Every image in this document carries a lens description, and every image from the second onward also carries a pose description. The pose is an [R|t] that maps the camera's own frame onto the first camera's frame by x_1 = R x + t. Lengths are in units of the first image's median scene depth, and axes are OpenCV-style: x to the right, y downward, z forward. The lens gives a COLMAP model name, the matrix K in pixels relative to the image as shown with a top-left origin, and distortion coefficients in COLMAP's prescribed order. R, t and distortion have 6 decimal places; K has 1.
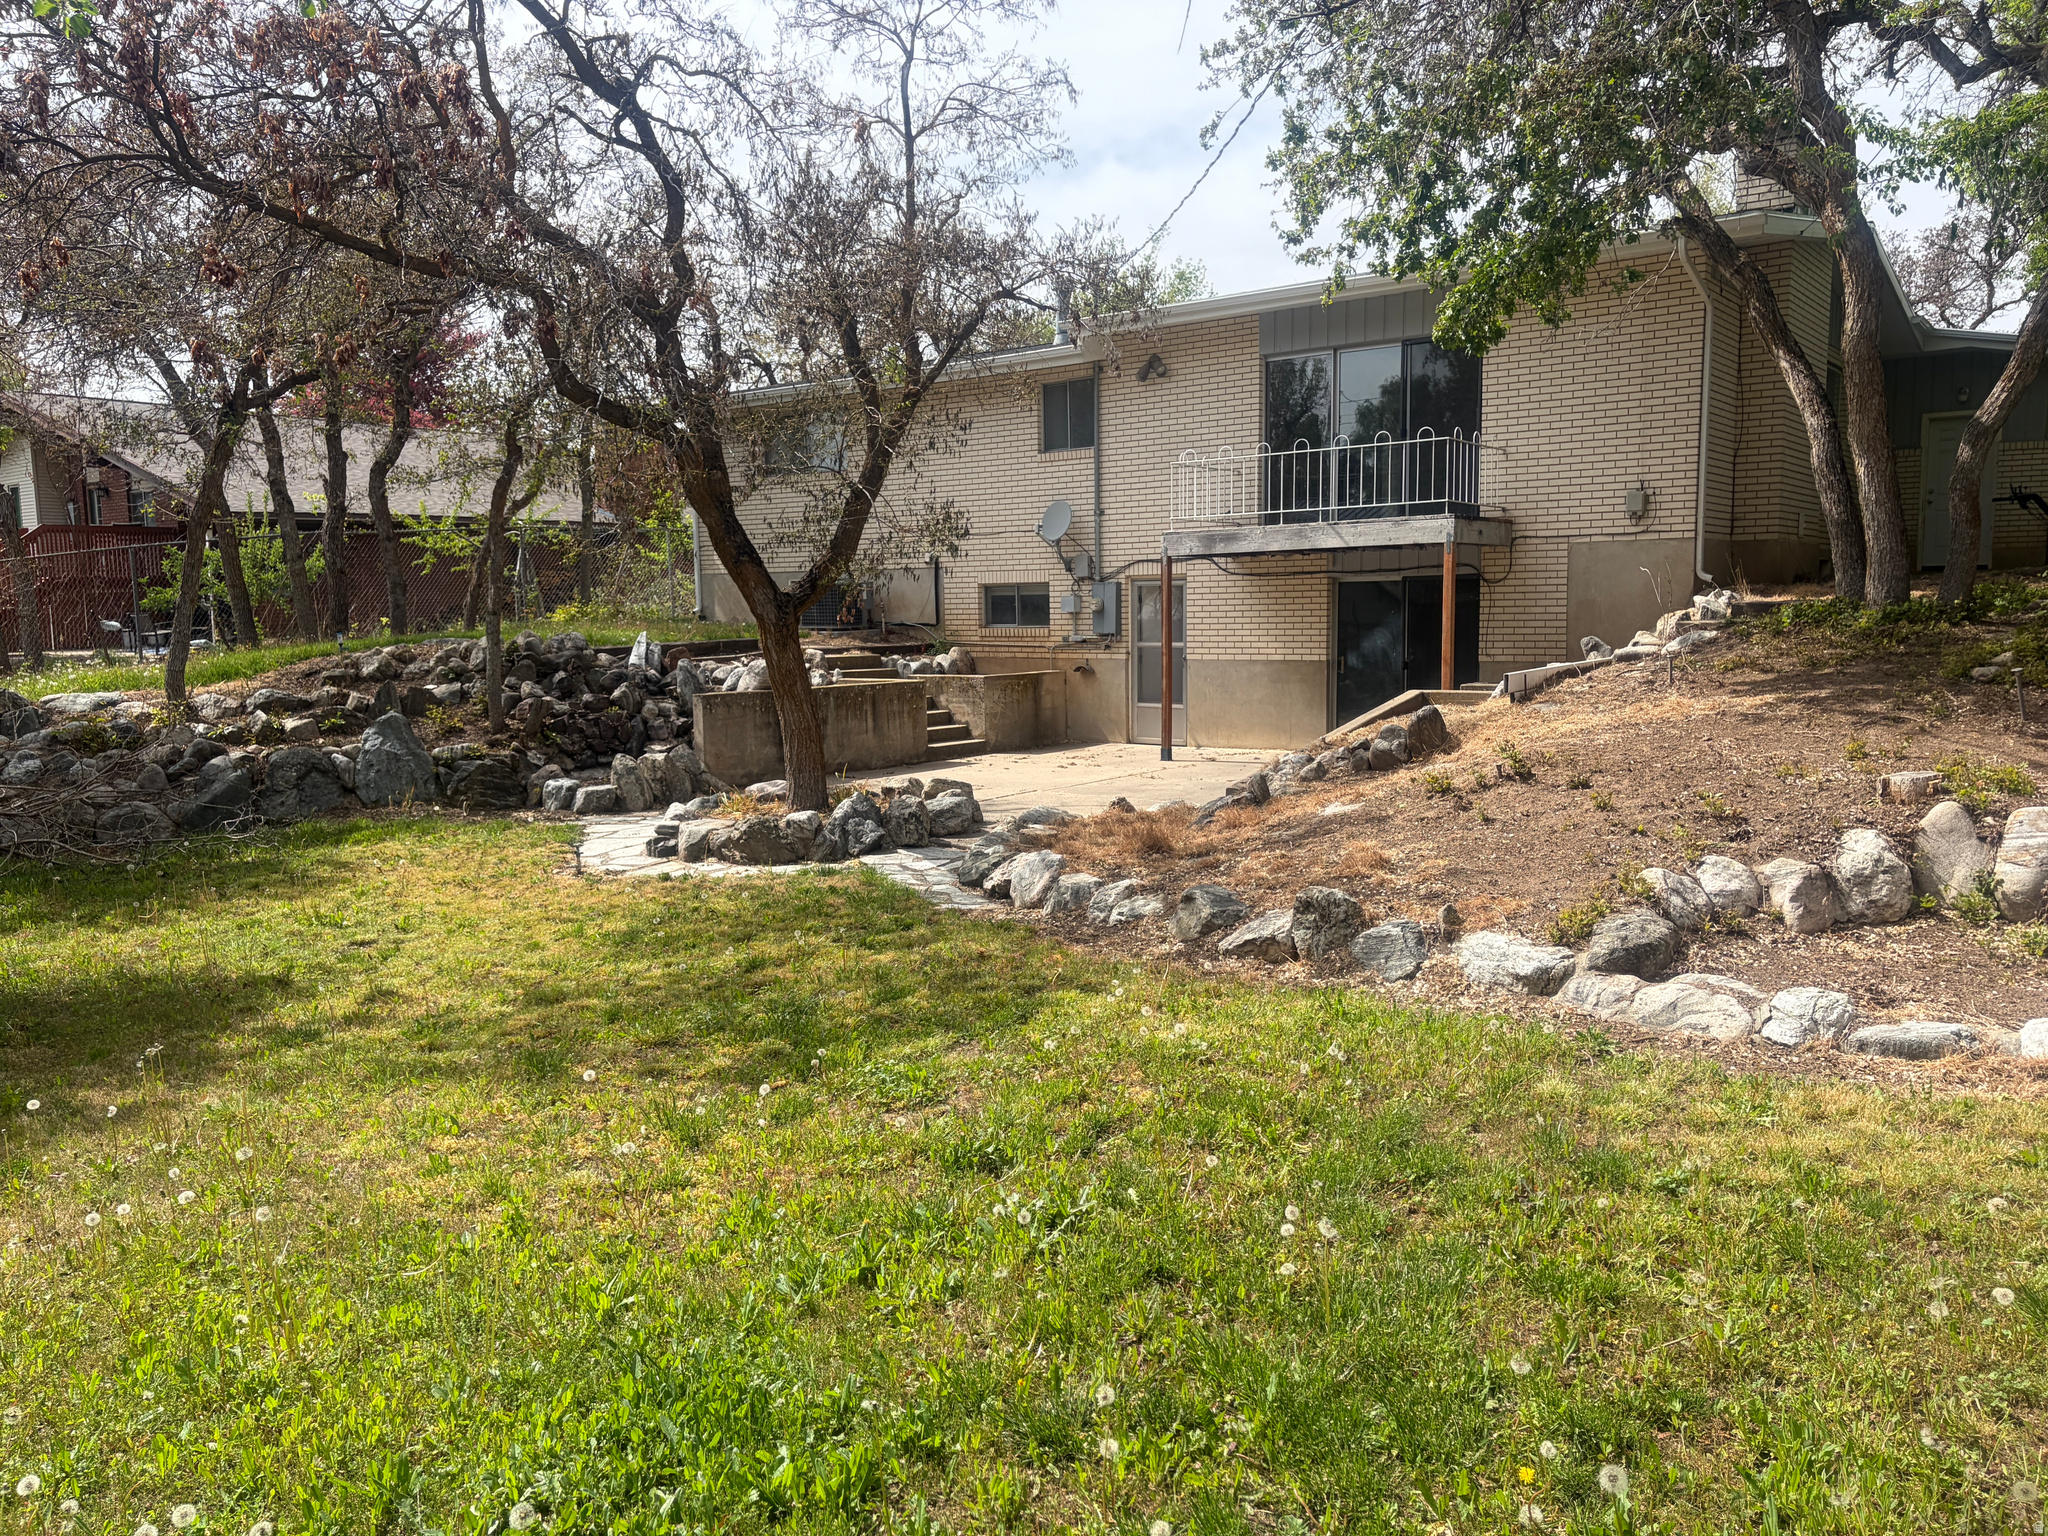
lens RADIAL K [[1569.3, 0, 1024.0], [0, 1569.3, 768.0], [0, 0, 1]] dist [0.096632, -0.176037]
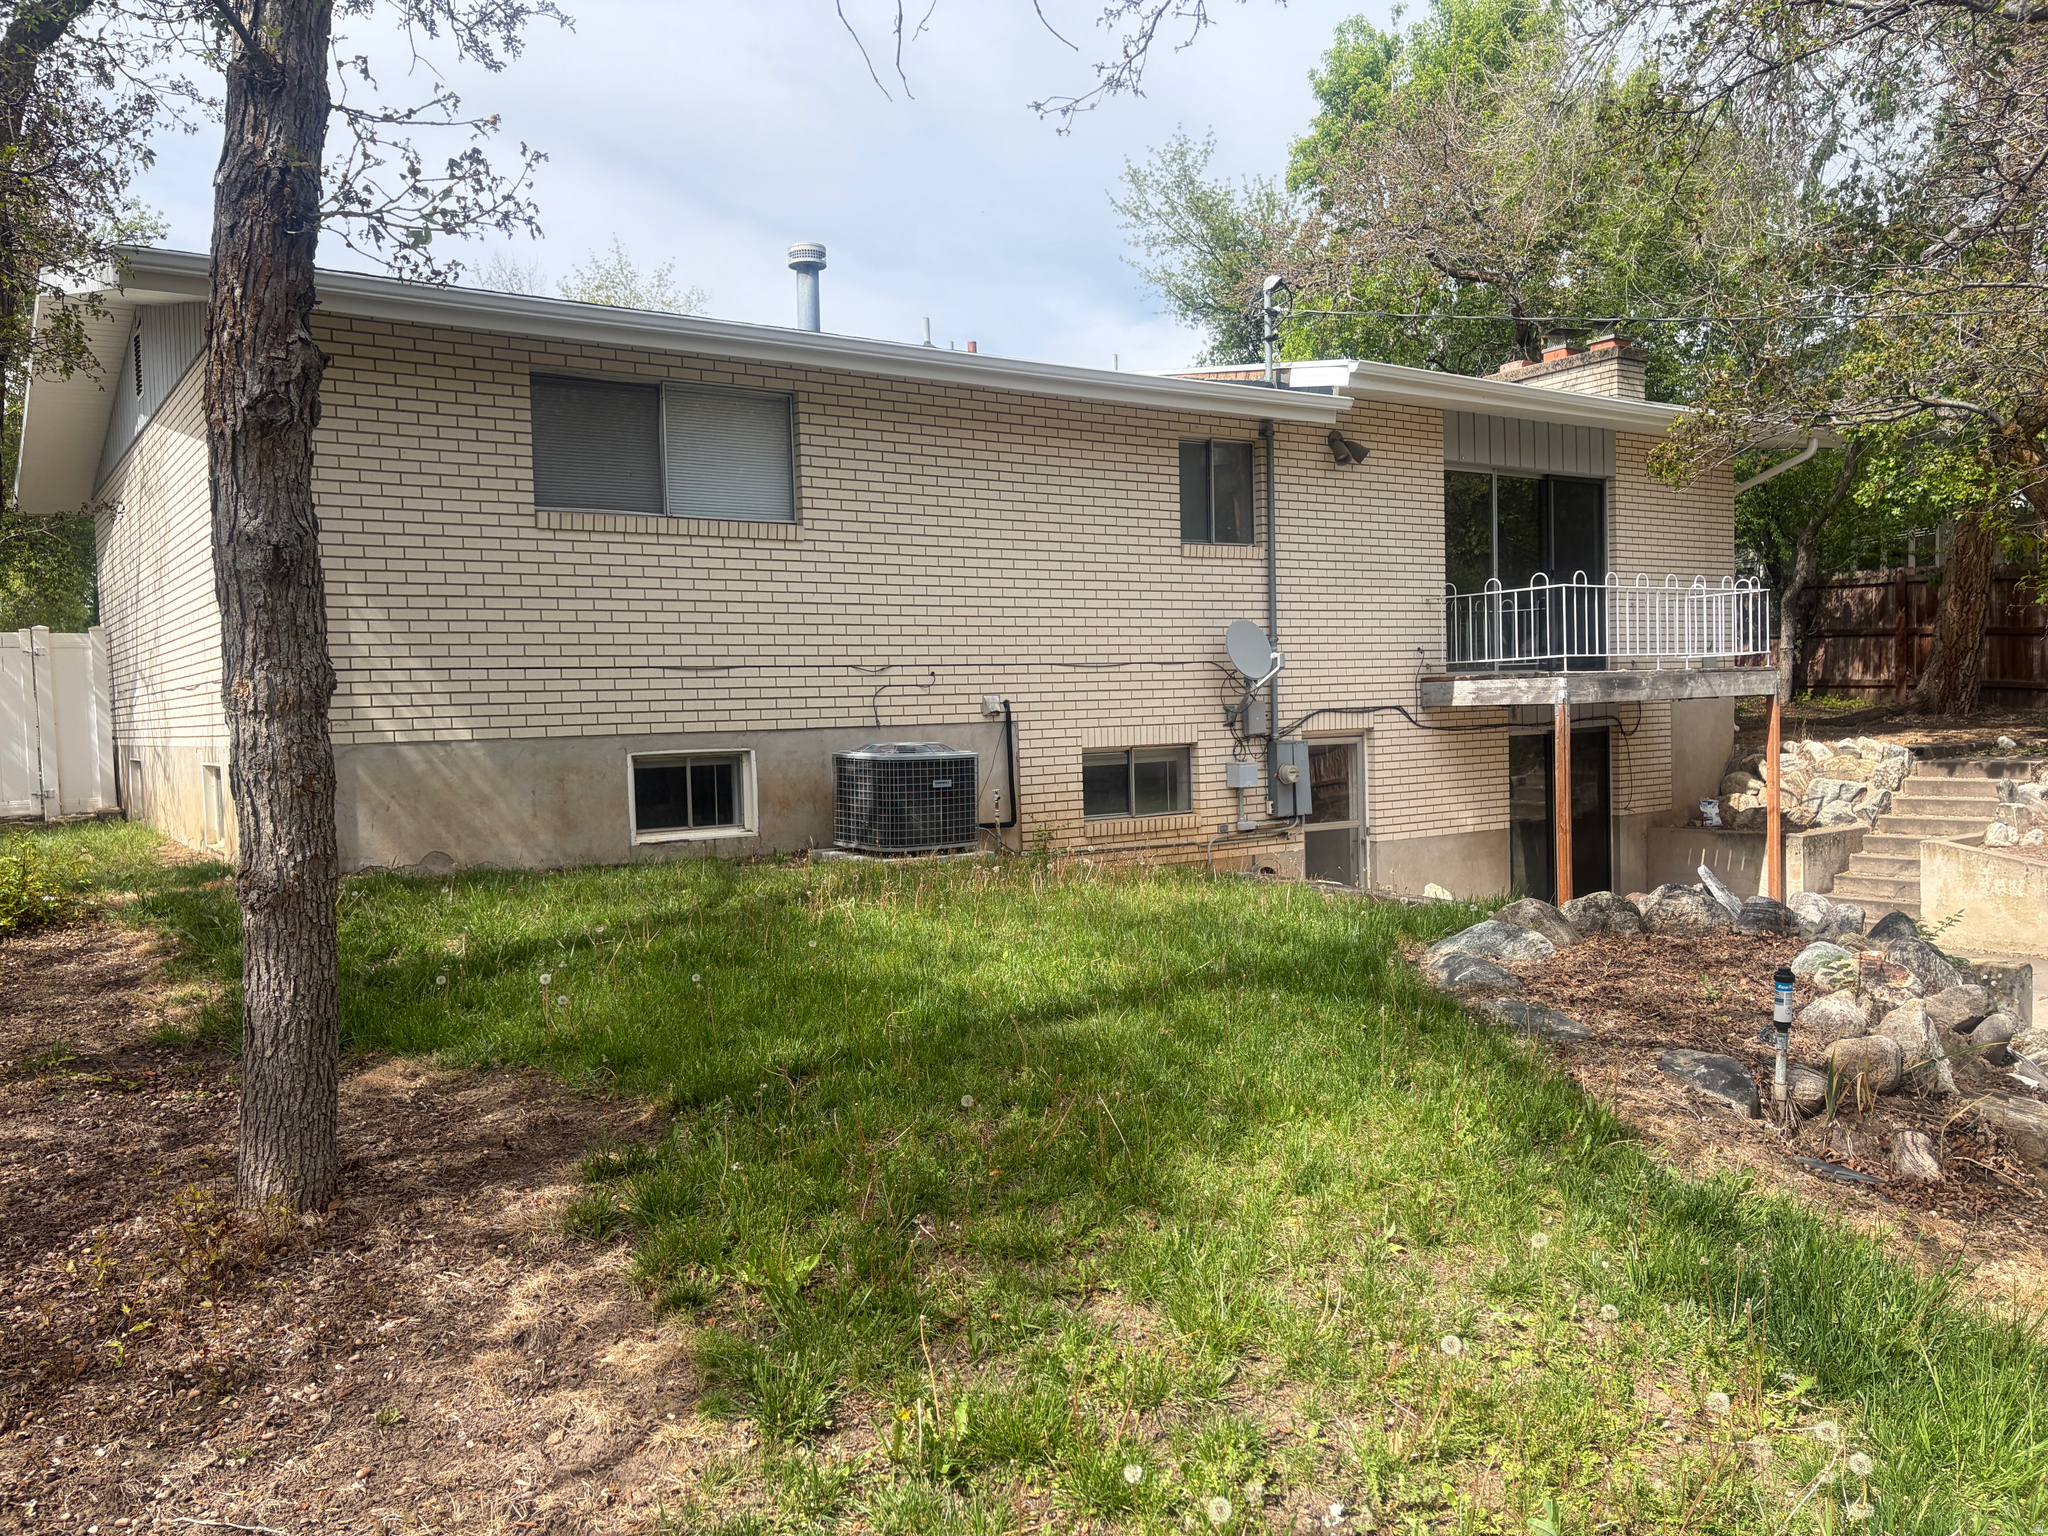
lens RADIAL K [[1569.3, 0, 1024.0], [0, 1569.3, 768.0], [0, 0, 1]] dist [0.096632, -0.176037]
pose [[0.274425, -0.035746, 0.960944, -0.717553], [0.120461, 0.992715, 0.002527, -0.137183], [-0.954034, 0.115062, 0.276732, 1.032989]]
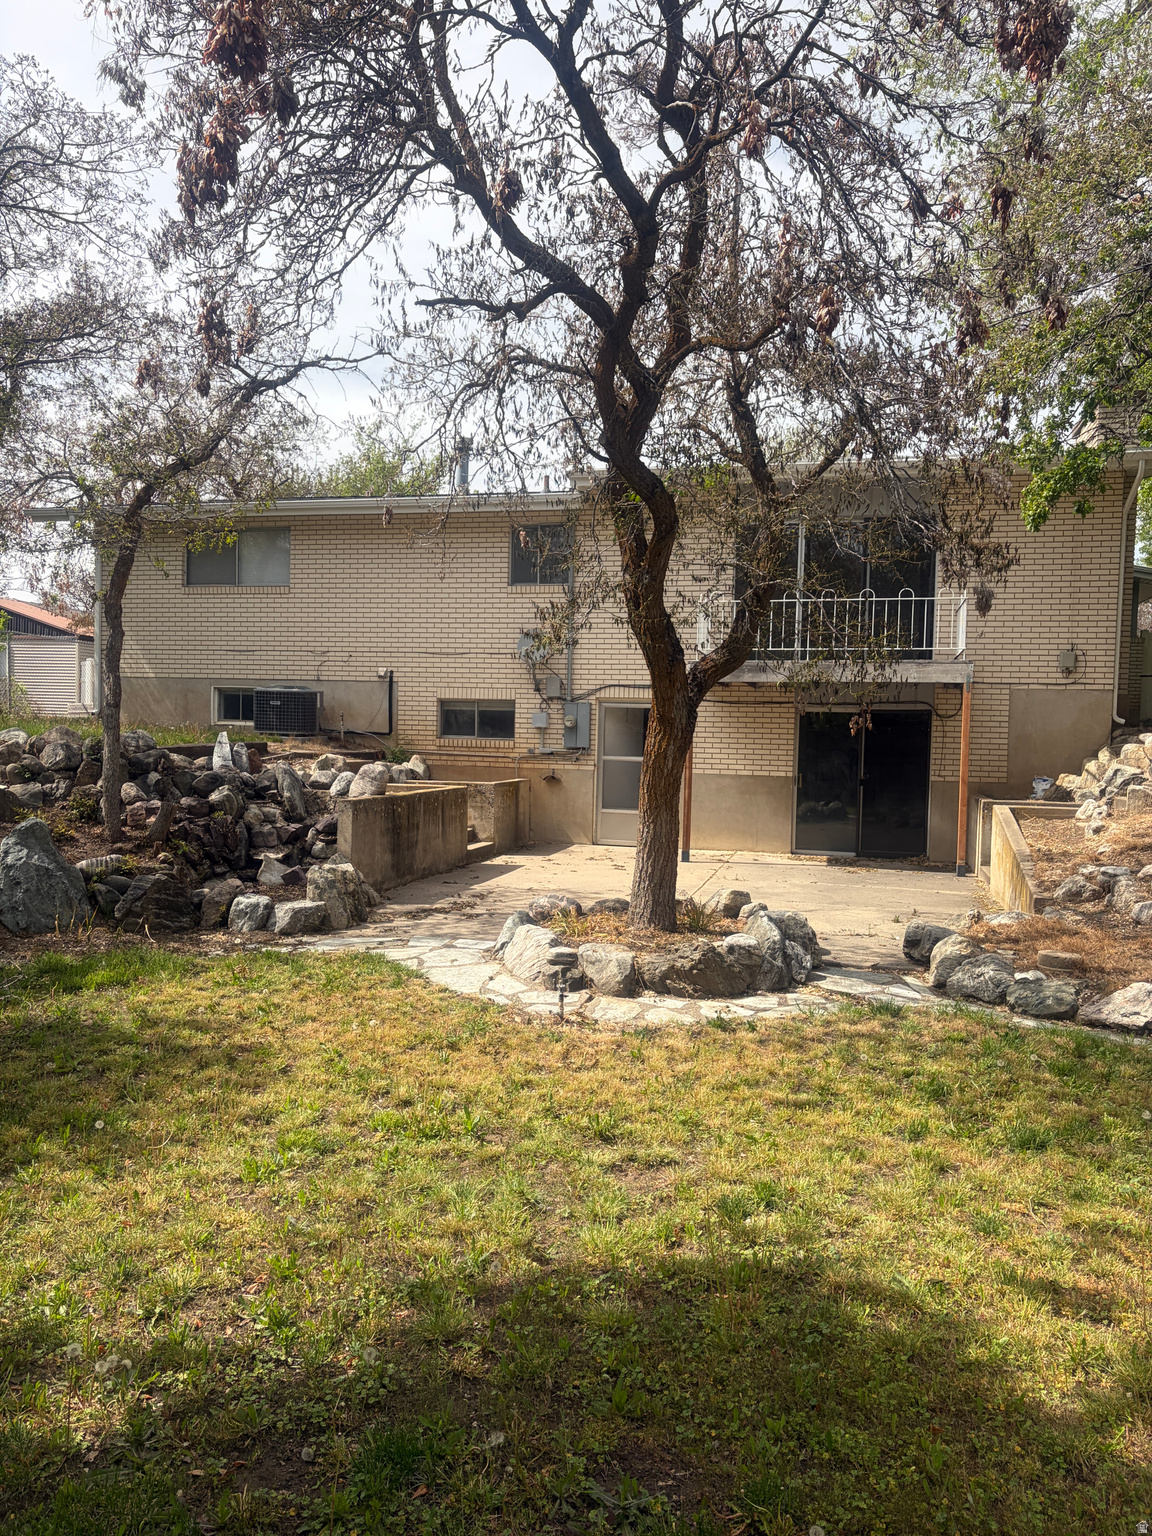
lens RADIAL K [[1177.0, 0, 576.0], [0, 1177.0, 768.0], [0, 0, 1]] dist [0.096632, -0.176037]
pose [[0.914183, 0.023640, 0.404611, -0.326326], [0.004442, 0.997653, -0.068326, -0.014731], [-0.405277, 0.064260, 0.911933, 0.258772]]
